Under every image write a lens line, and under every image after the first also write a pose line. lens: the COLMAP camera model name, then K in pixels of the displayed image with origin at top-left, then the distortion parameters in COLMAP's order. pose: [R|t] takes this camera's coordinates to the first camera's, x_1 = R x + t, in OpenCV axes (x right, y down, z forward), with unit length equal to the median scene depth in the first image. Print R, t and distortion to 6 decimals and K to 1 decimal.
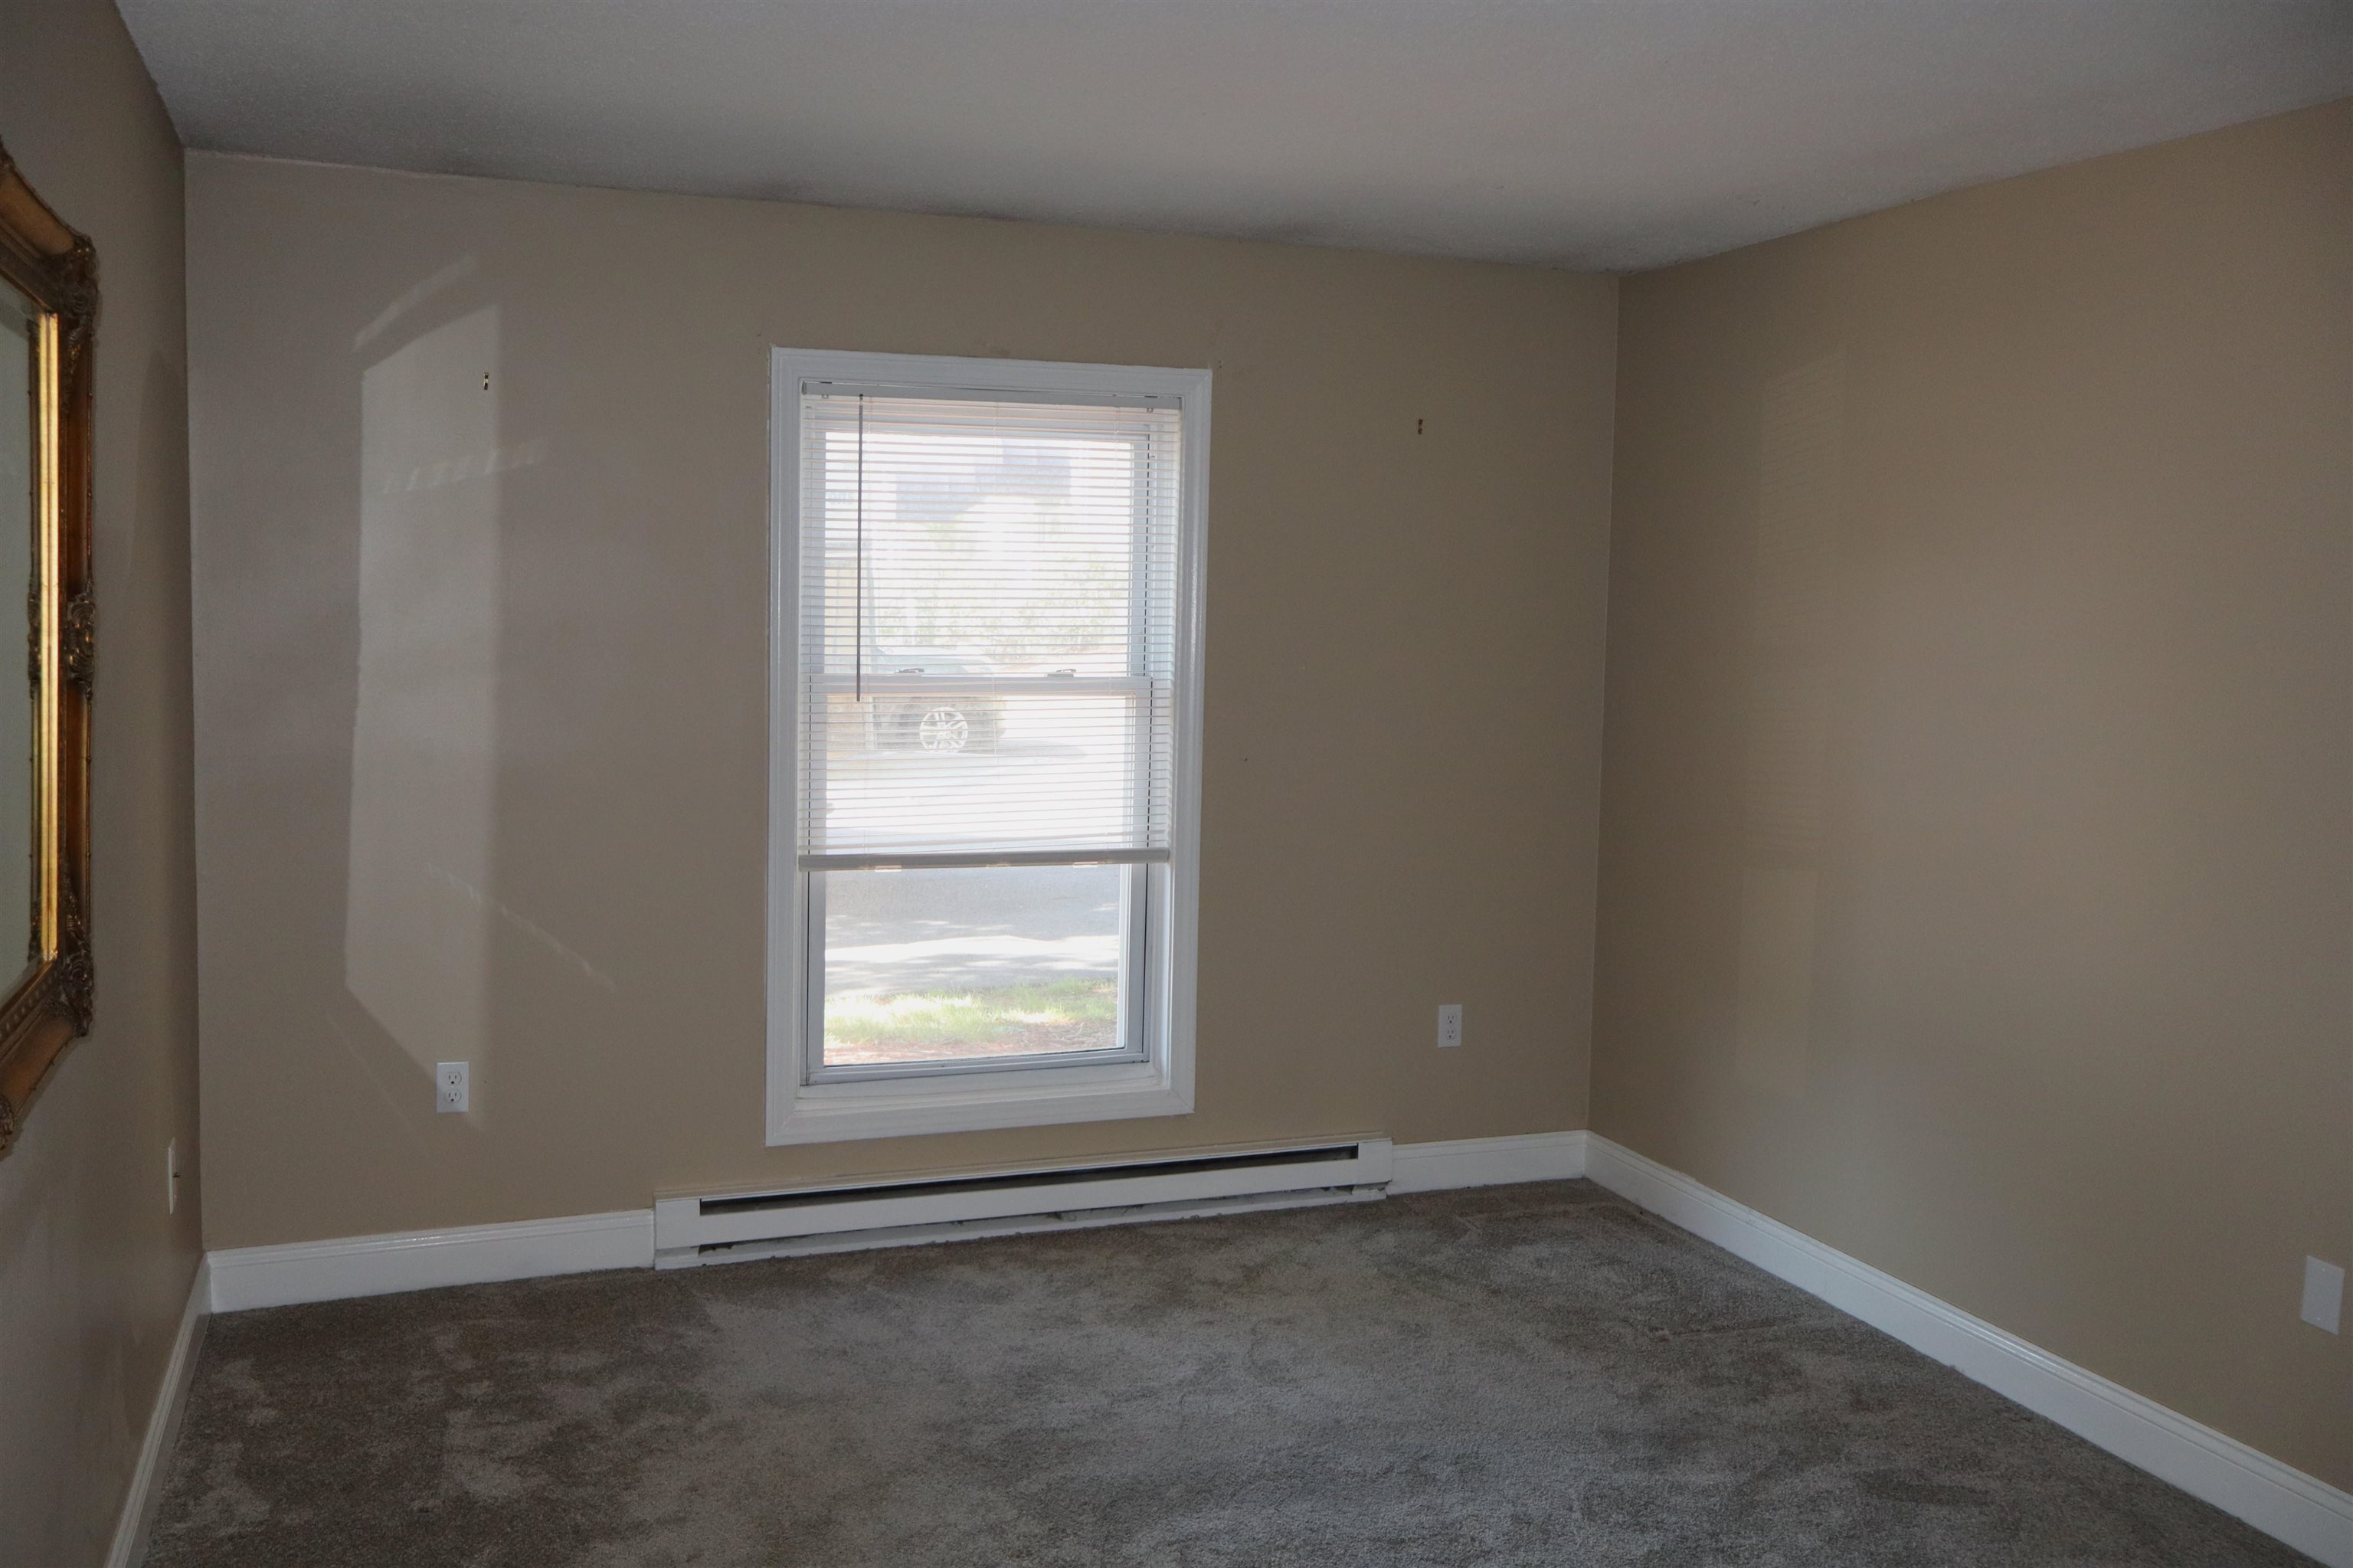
lens RADIAL K [[2016.9, 0, 1176.5], [0, 2016.9, 784.0], [0, 0, 1]] dist [-0.001999, 0.002607]
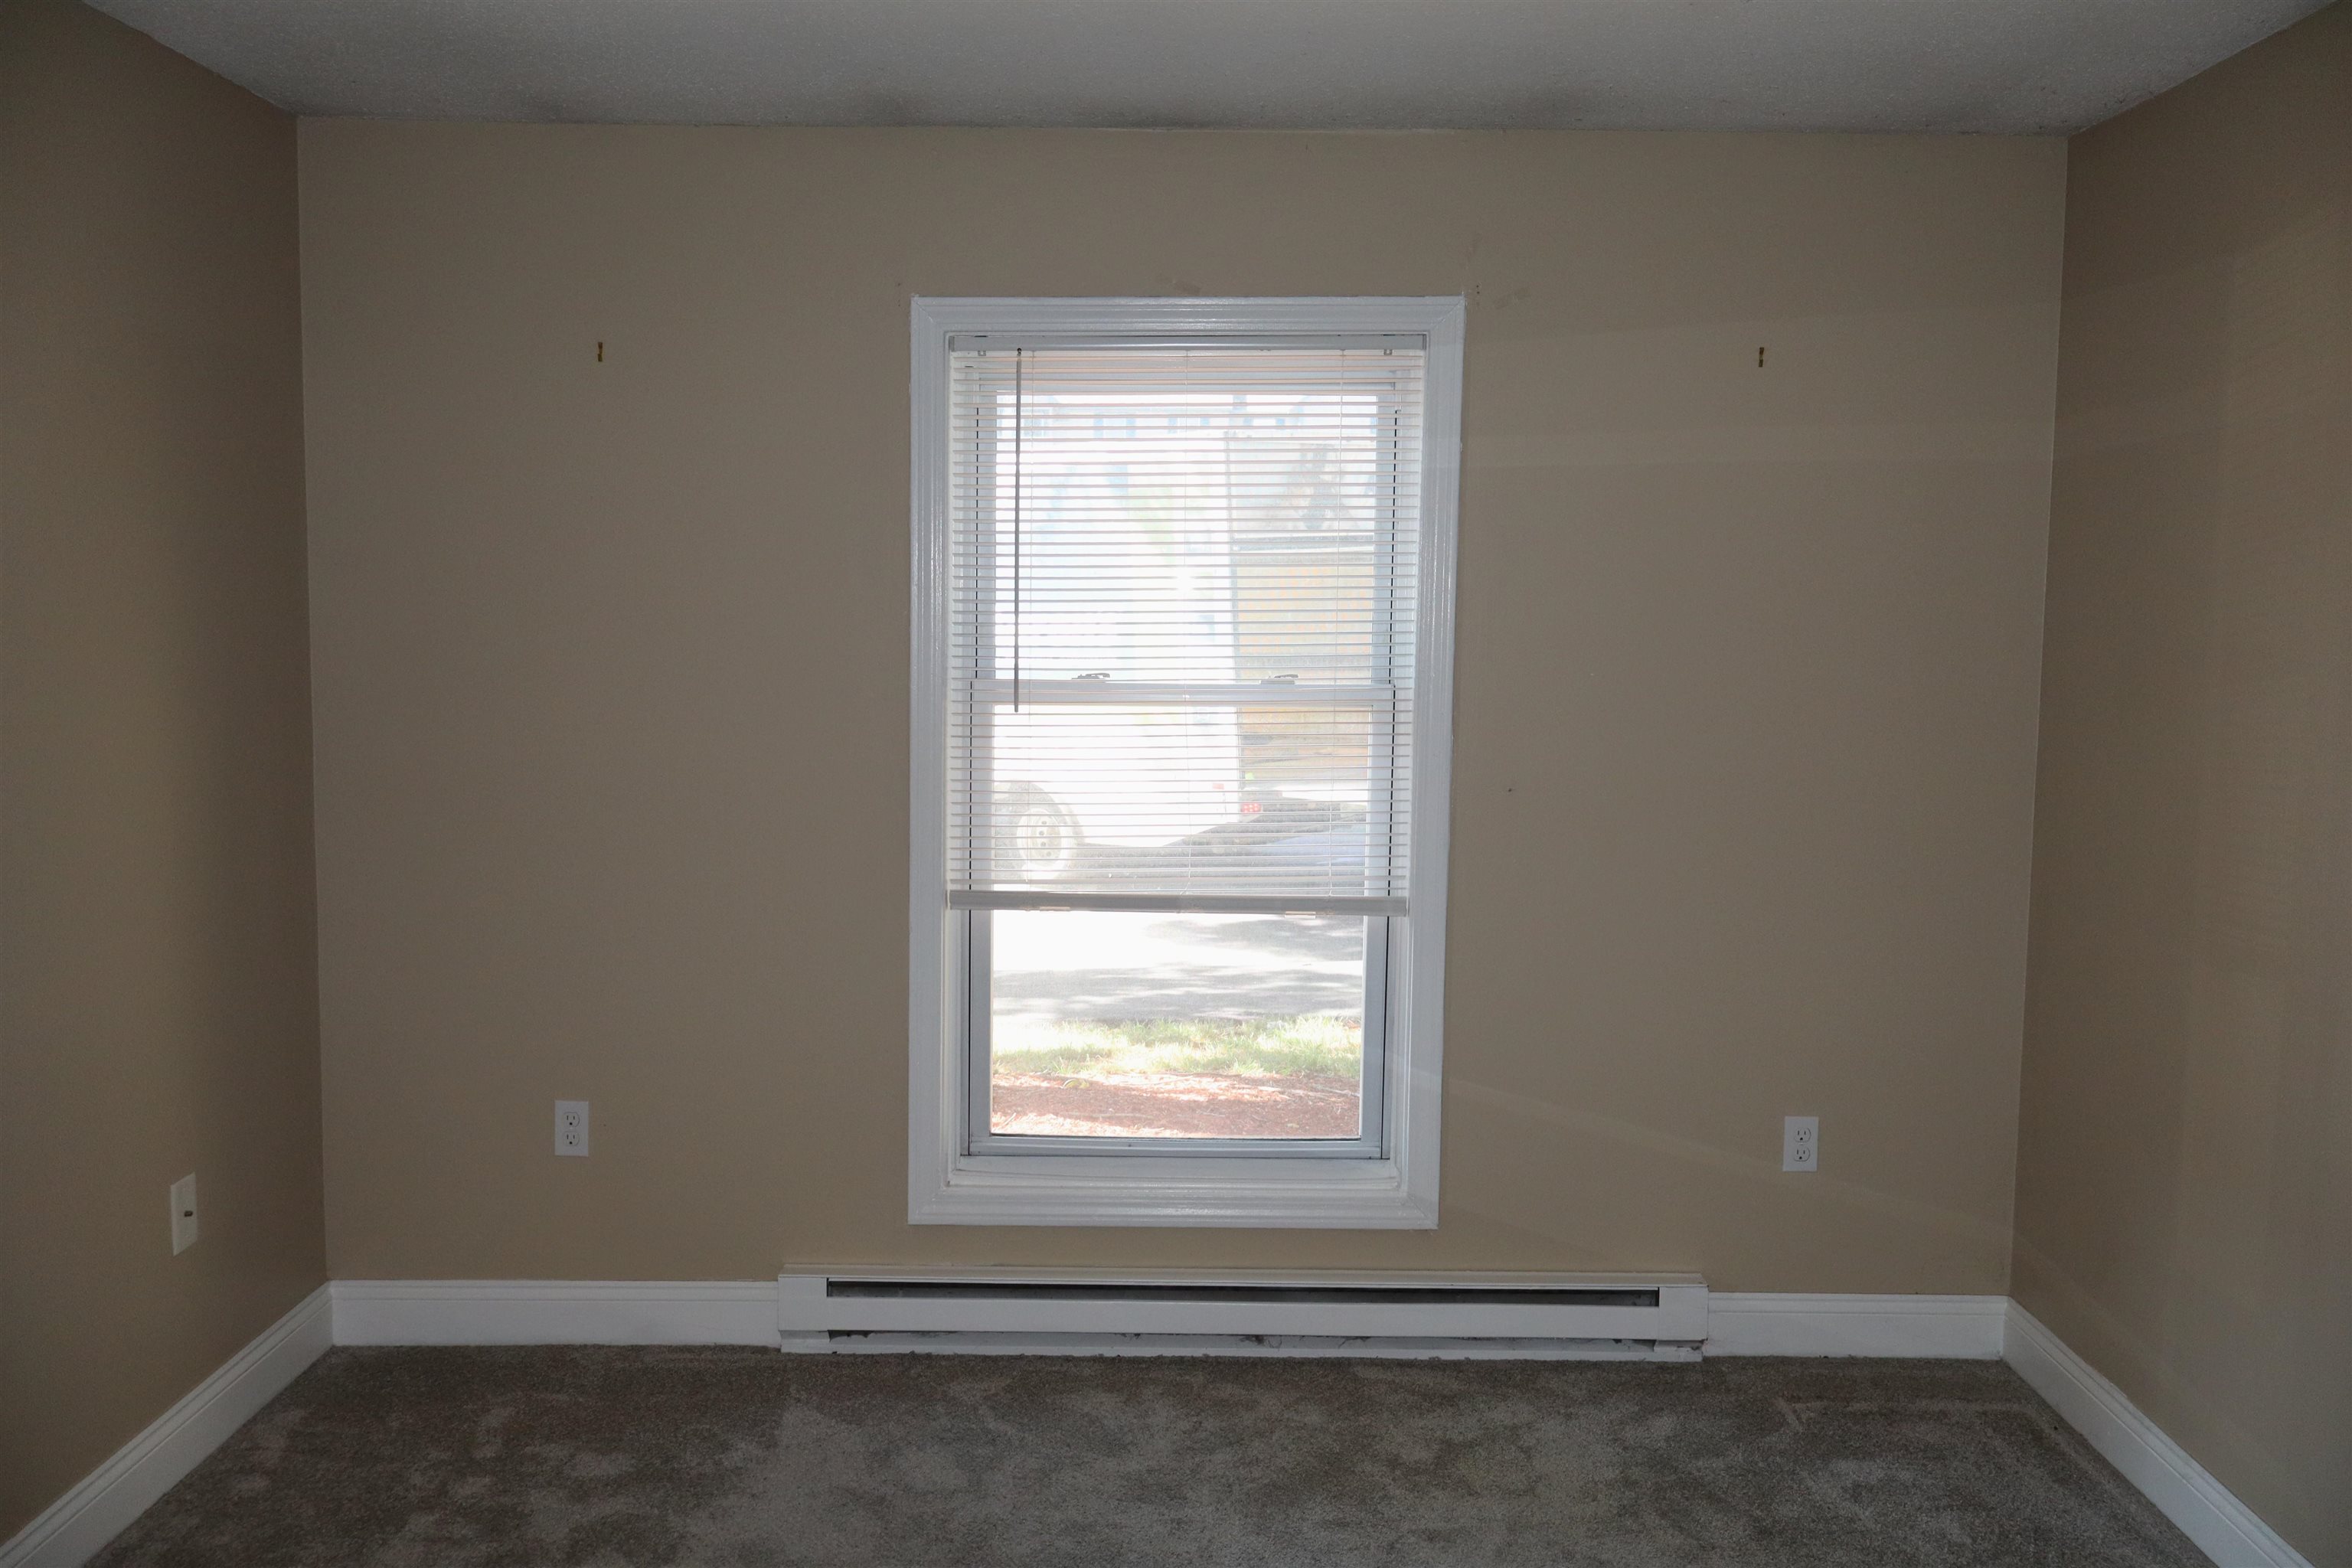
lens RADIAL K [[1954.1, 0, 1176.0], [0, 1954.1, 784.0], [0, 0, 1]] dist [-0.008731, -0.002555]
pose [[0.934176, 0.025830, -0.355876, 0.194969], [-0.024365, 0.999666, 0.008600, -0.019122], [0.355980, 0.000637, 0.934493, 0.252743]]
